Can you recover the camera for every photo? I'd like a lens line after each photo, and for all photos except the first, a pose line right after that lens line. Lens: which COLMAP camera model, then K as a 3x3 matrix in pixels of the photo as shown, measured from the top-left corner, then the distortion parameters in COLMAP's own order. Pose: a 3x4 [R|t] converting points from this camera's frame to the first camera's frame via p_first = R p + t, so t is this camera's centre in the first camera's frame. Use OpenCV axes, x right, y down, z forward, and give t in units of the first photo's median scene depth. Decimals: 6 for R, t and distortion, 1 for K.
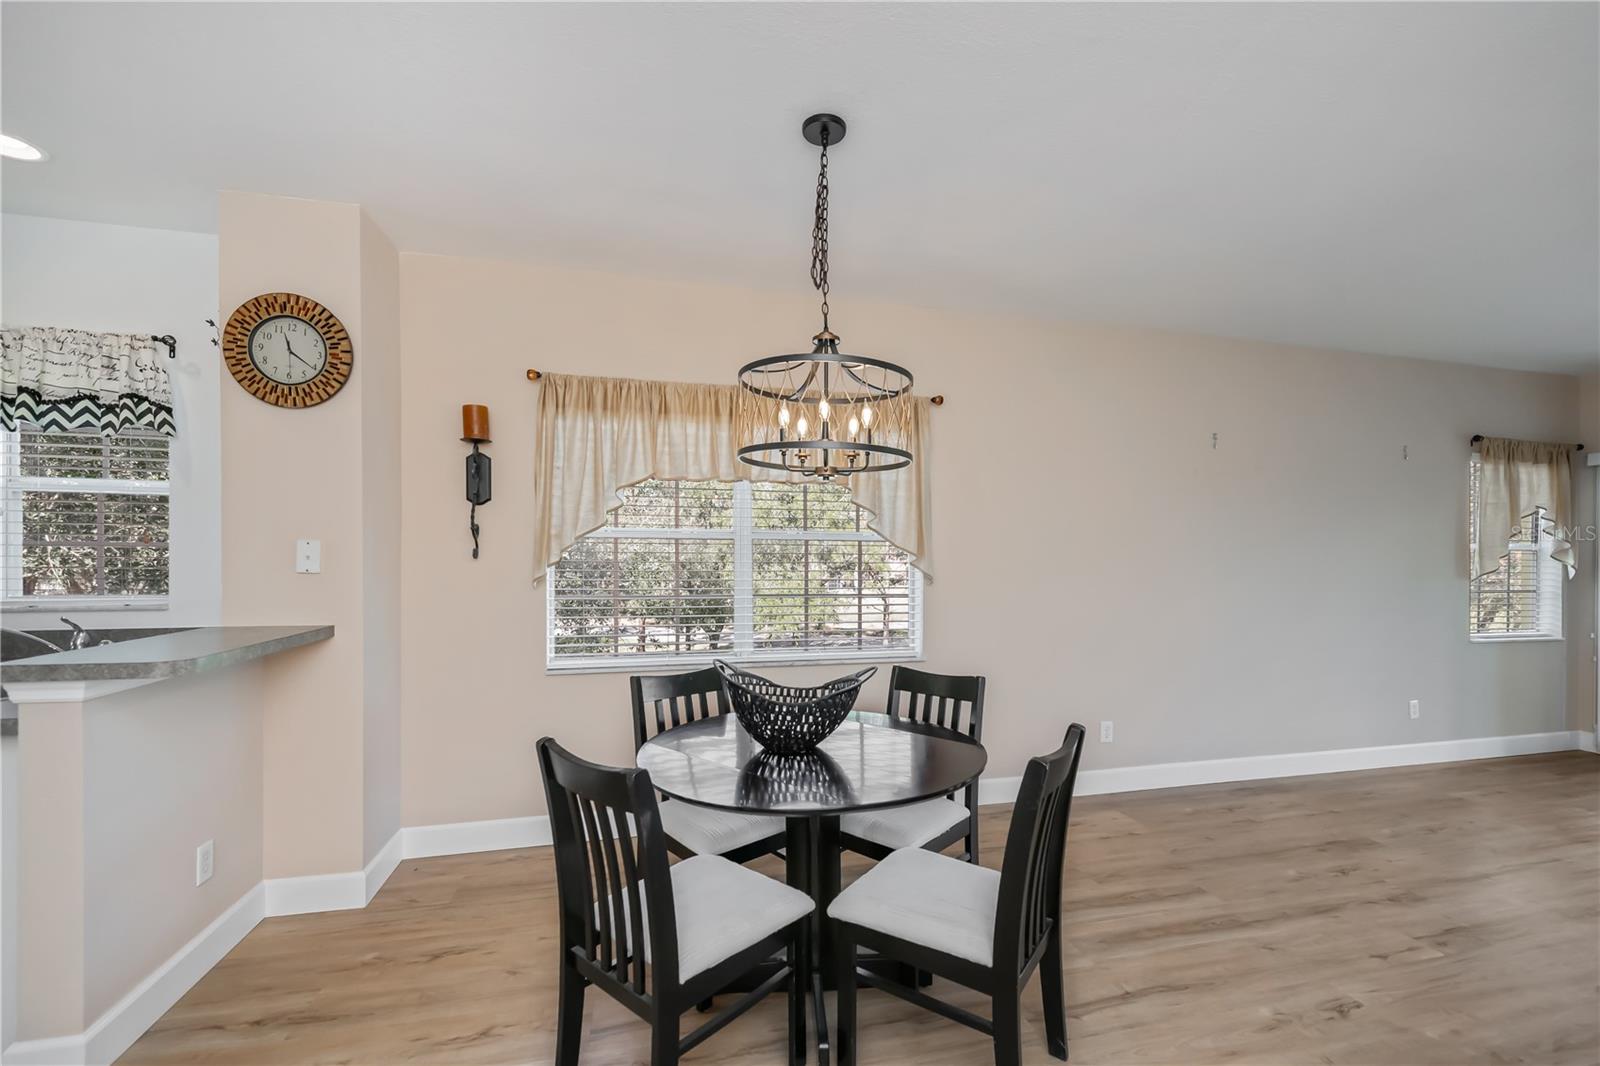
lens RADIAL K [[650.5, 0, 779.0], [0, 650.5, 568.9], [0, 0, 1]] dist [-0.007746, -0.001554]
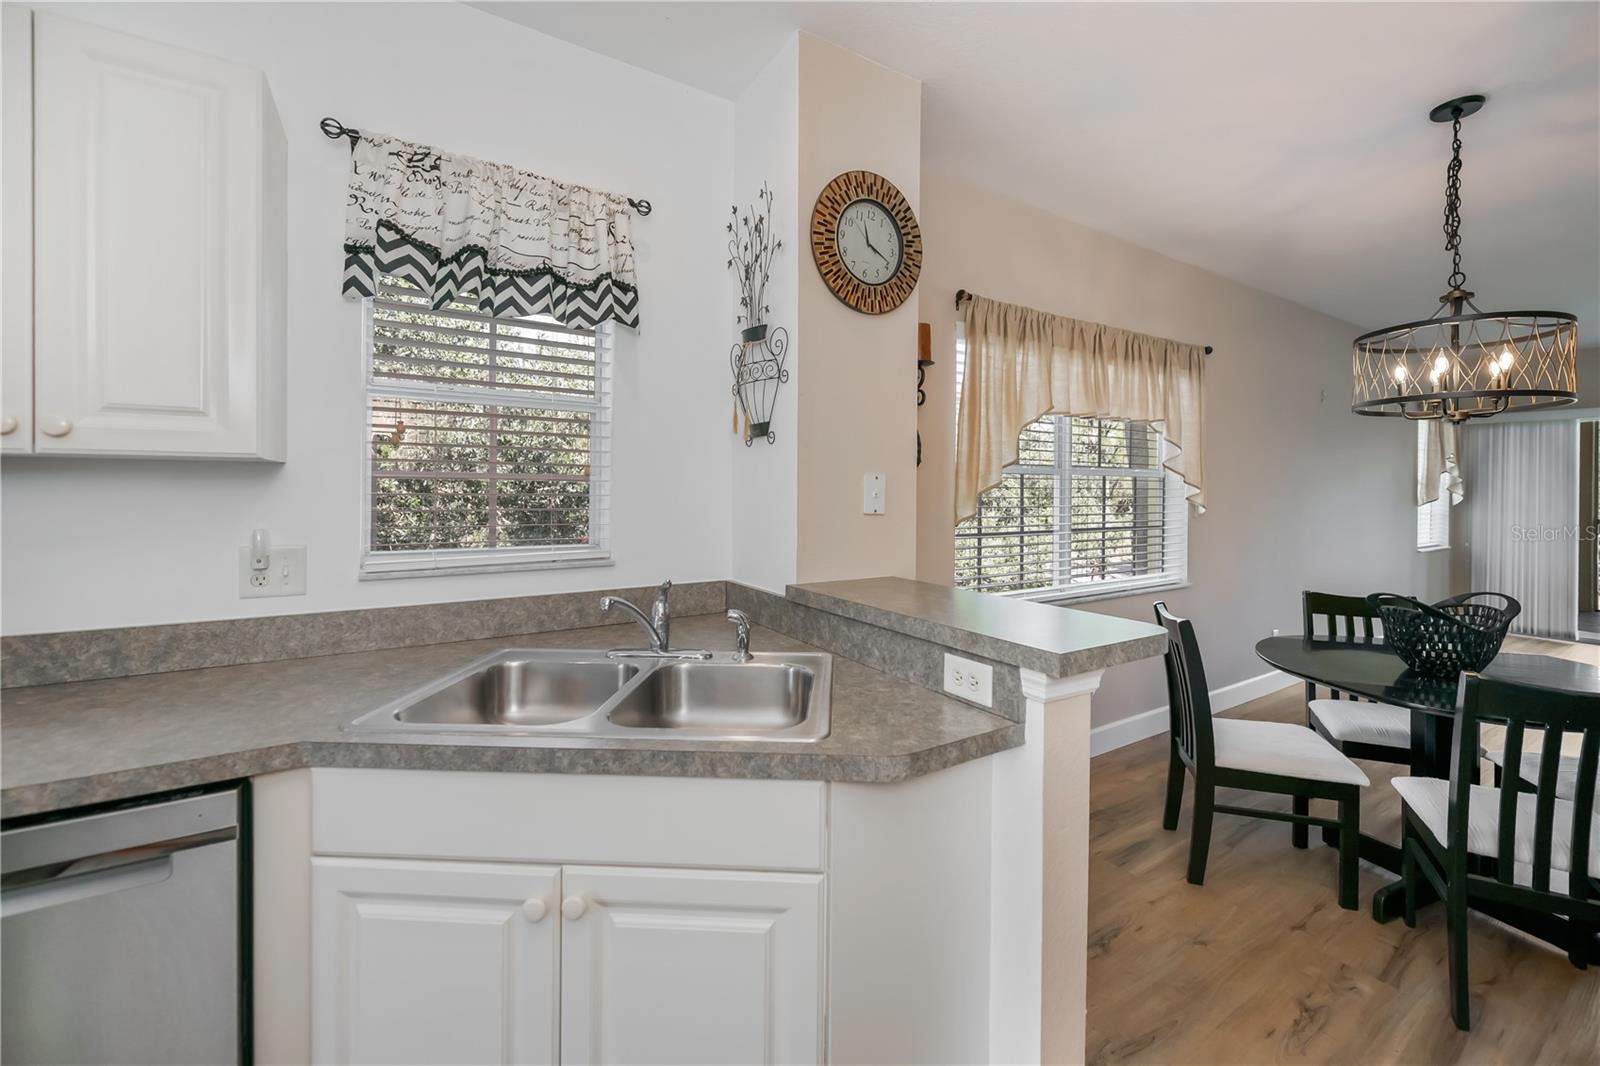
lens RADIAL K [[650.5, 0, 779.9], [0, 650.5, 489.4], [0, 0, 1]] dist [-0.007746, -0.001554]
pose [[0.952888, -0.000317, 0.303321, -1.077672], [0.003739, 0.999936, -0.010701, -0.016856], [-0.303298, 0.011331, 0.952828, 0.246049]]
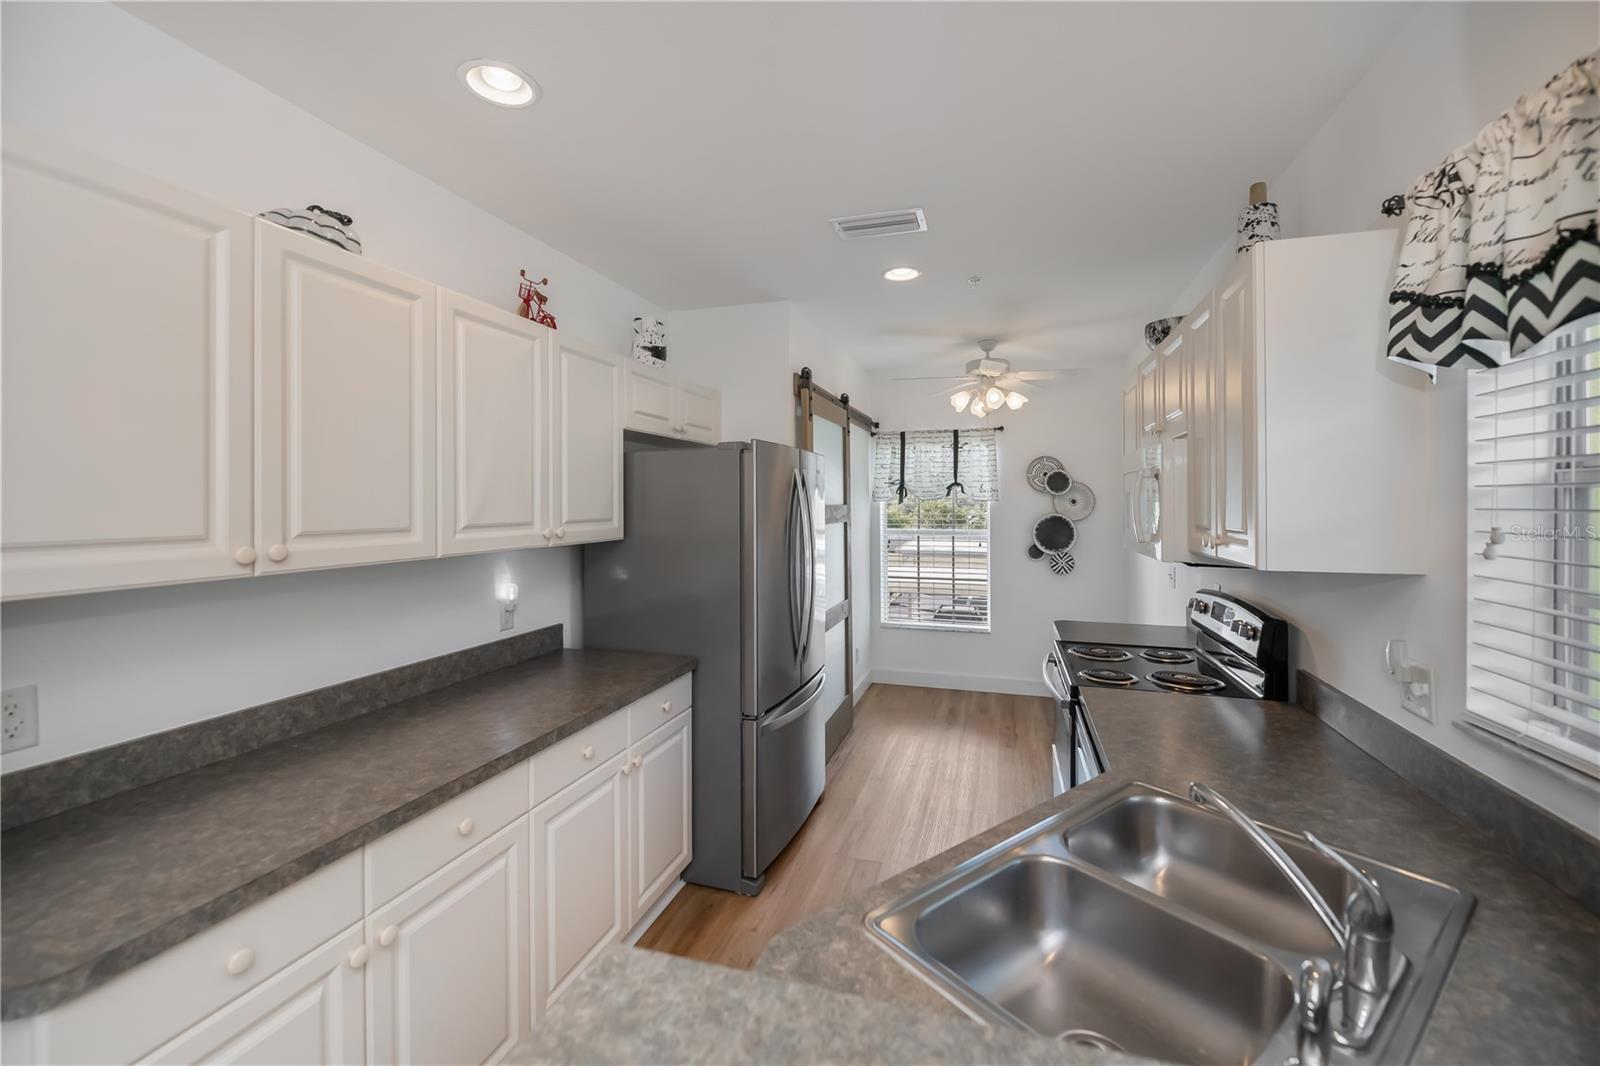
lens RADIAL K [[650.5, 0, 817.6], [0, 650.5, 501.8], [0, 0, 1]] dist [-0.007746, -0.001554]
pose [[-0.513655, -0.003034, -0.857992, -0.557598], [-0.017277, 0.999828, 0.006808, -0.113555], [0.857823, 0.018320, -0.513619, 0.838489]]
